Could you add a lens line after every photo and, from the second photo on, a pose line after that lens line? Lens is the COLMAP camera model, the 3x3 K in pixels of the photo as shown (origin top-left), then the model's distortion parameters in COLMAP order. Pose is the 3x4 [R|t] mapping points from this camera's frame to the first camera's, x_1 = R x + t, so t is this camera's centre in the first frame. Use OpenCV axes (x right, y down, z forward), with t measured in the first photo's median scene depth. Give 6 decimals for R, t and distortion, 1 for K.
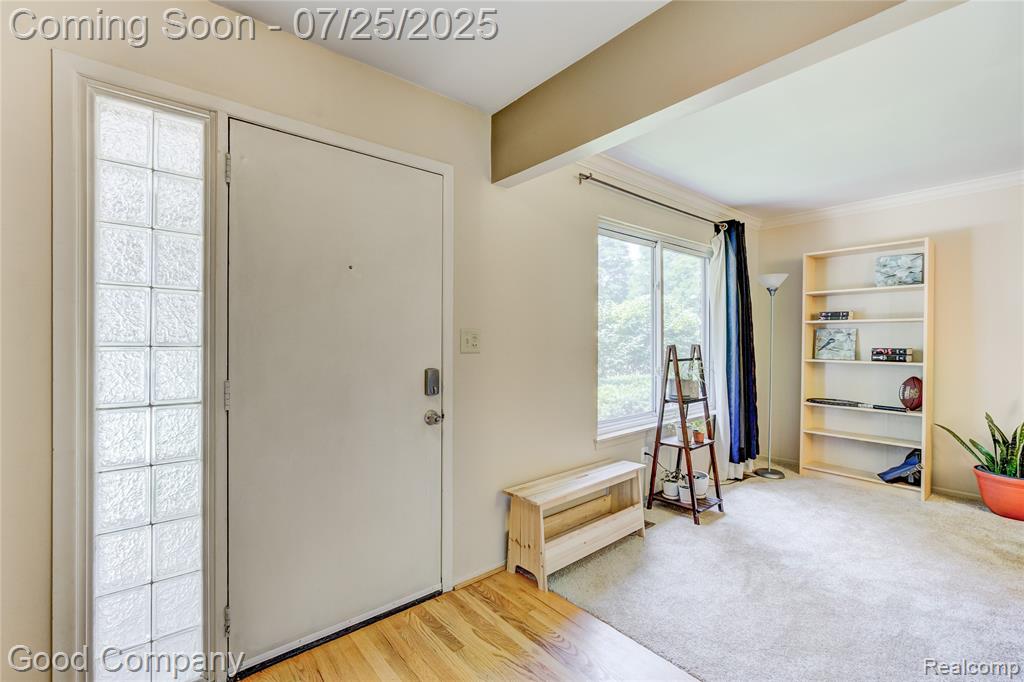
lens RADIAL K [[446.3, 0, 513.4], [0, 446.3, 338.8], [0, 0, 1]] dist [-0.015154, 0.001140]
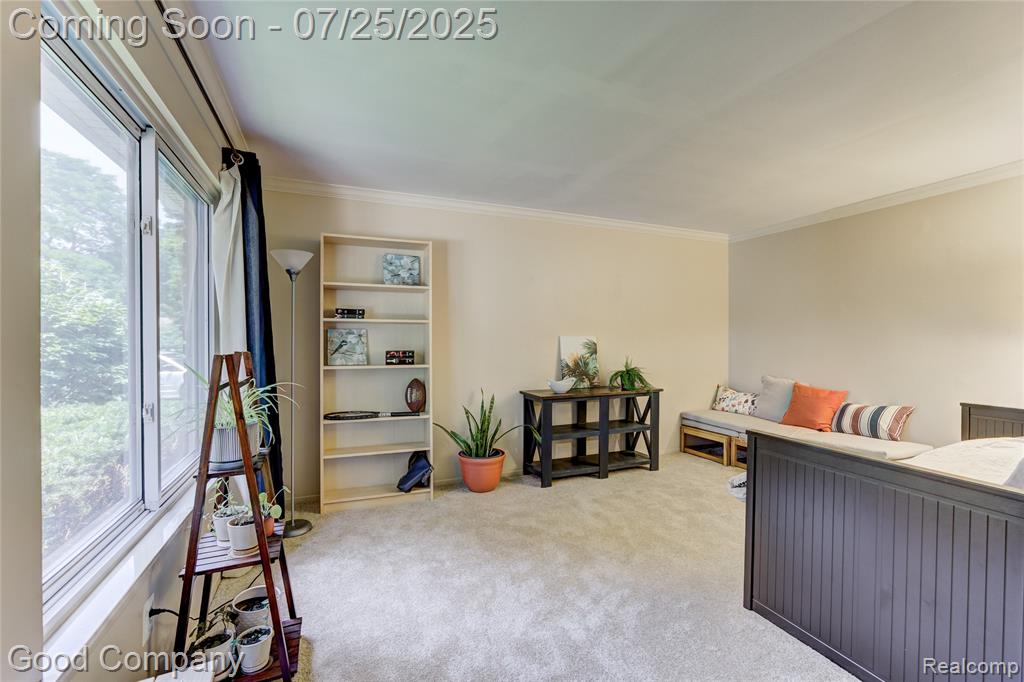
lens RADIAL K [[446.3, 0, 497.4], [0, 446.3, 347.0], [0, 0, 1]] dist [-0.015154, 0.001140]
pose [[0.323304, -0.012330, 0.946215, 0.009510], [0.001321, 0.999920, 0.012578, 0.001773], [-0.946294, -0.002816, 0.323294, 0.491050]]
